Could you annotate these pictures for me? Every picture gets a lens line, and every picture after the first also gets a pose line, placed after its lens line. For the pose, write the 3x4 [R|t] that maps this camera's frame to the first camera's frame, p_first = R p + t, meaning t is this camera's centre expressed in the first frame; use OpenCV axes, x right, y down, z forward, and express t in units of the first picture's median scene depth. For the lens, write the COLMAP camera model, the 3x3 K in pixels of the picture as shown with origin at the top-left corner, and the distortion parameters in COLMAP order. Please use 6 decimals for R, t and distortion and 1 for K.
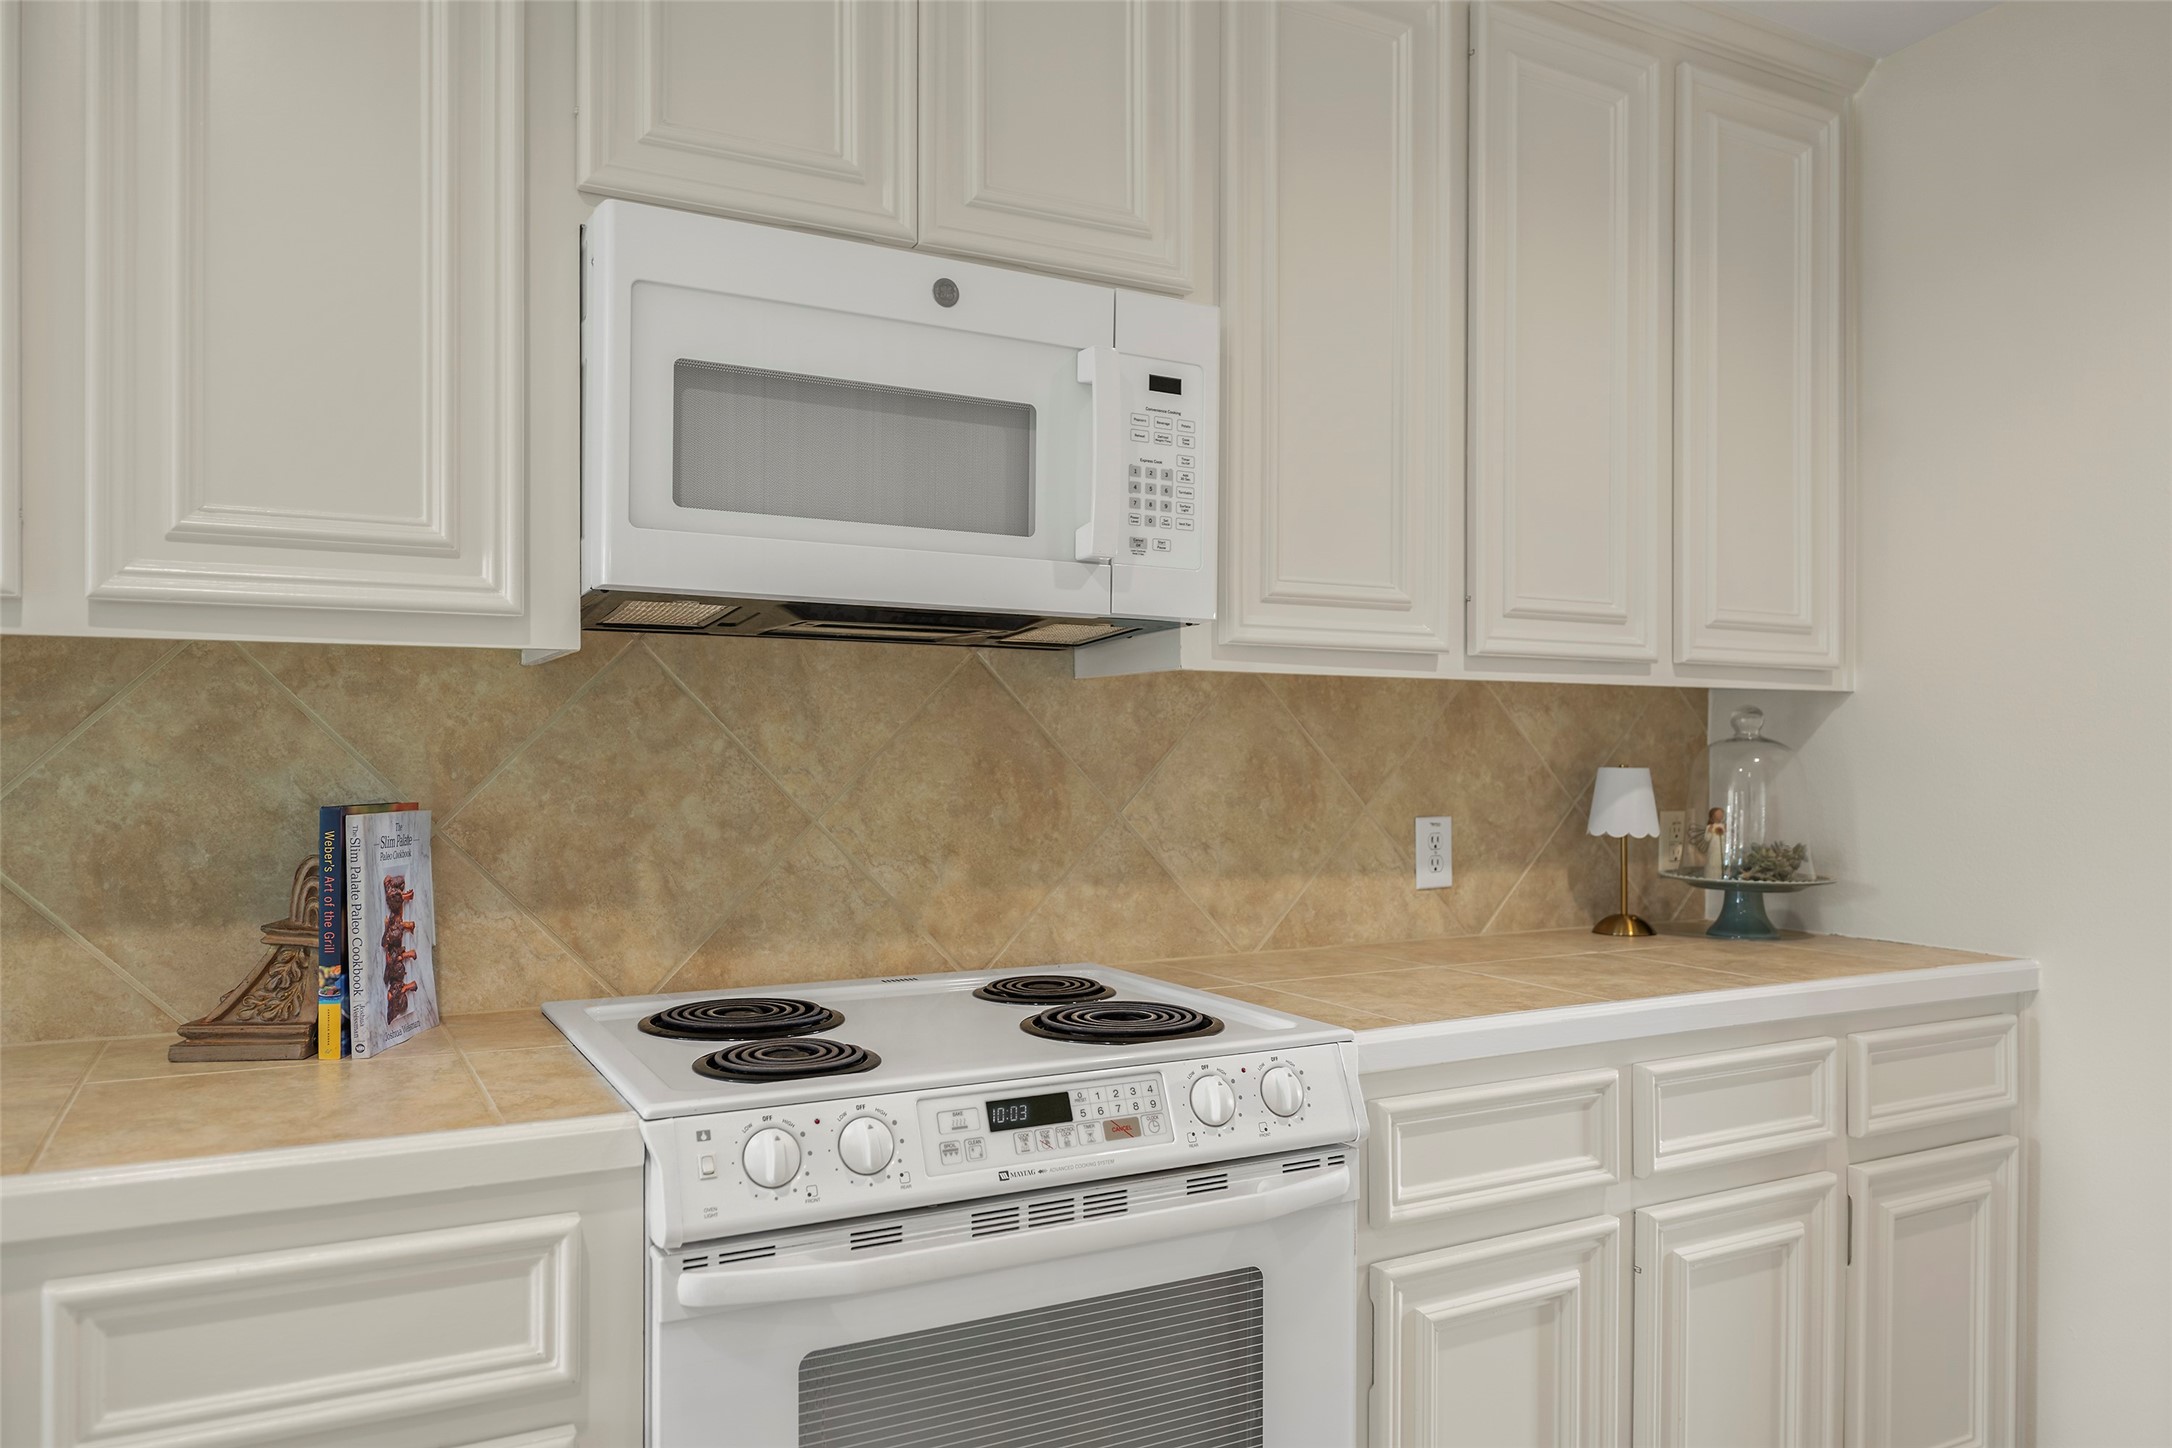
lens RADIAL K [[1503.9, 0, 1085.5], [0, 1503.9, 758.2], [0, 0, 1]] dist [0.000933, 0.000528]
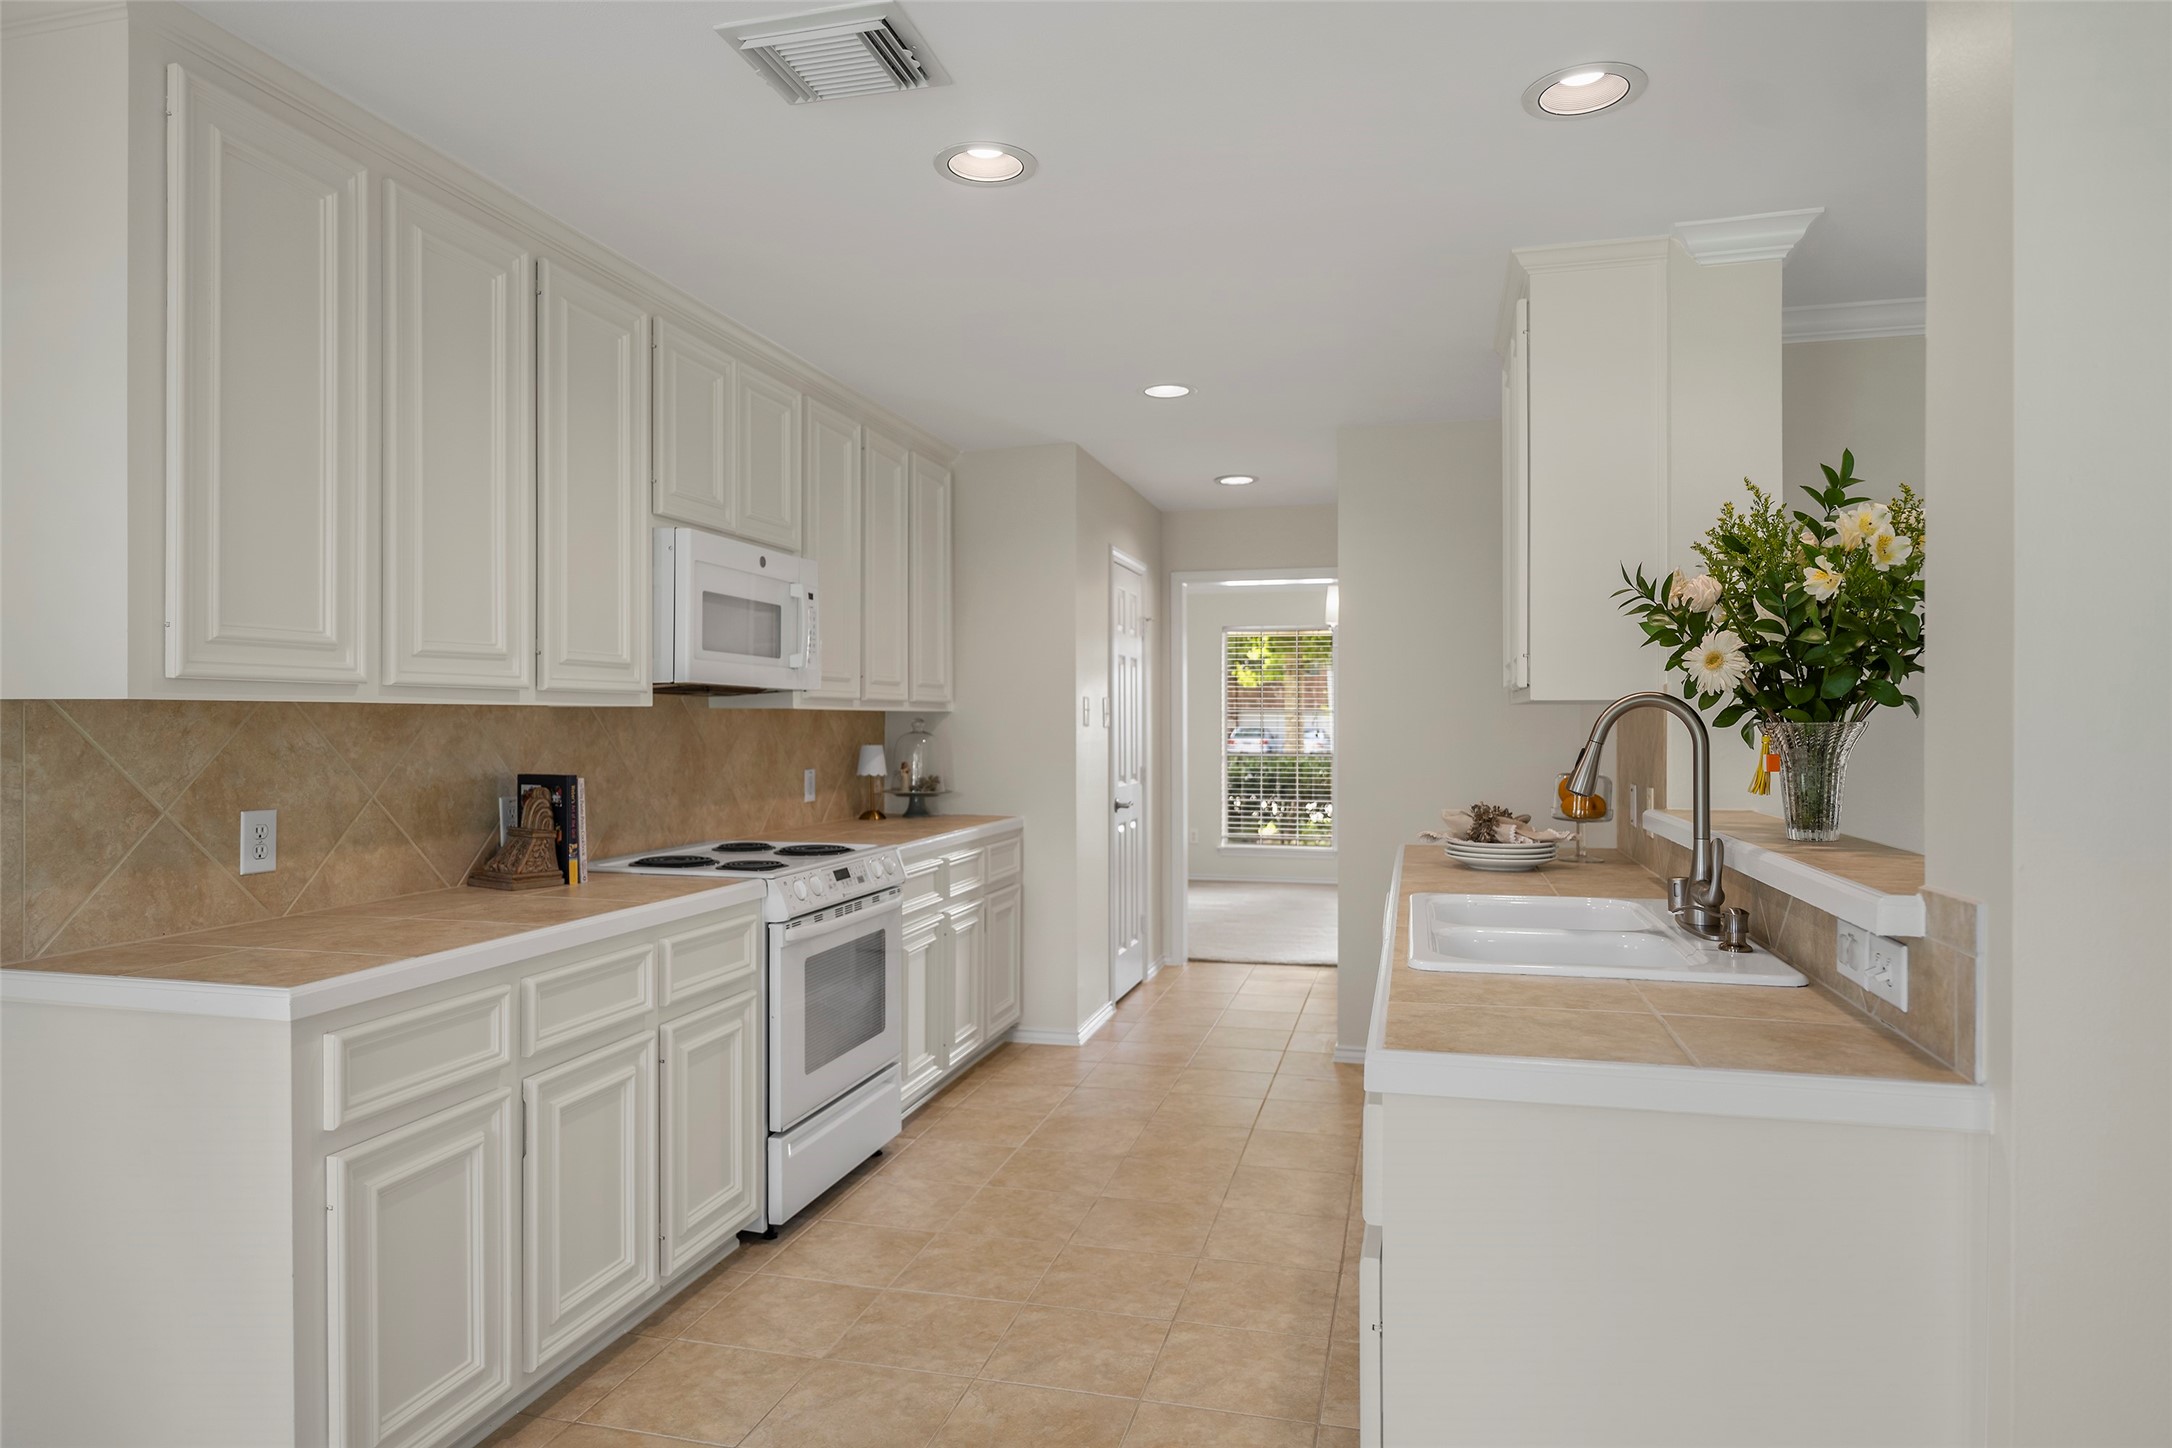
lens RADIAL K [[1266.6, 0, 1086.0], [0, 1266.6, 724.0], [0, 0, 1]] dist [0.001166, 0.000312]
pose [[0.683778, -0.004707, 0.729674, -1.025960], [0.006049, 0.999981, 0.000783, -0.031539], [-0.729665, 0.003878, 0.683794, -0.672424]]
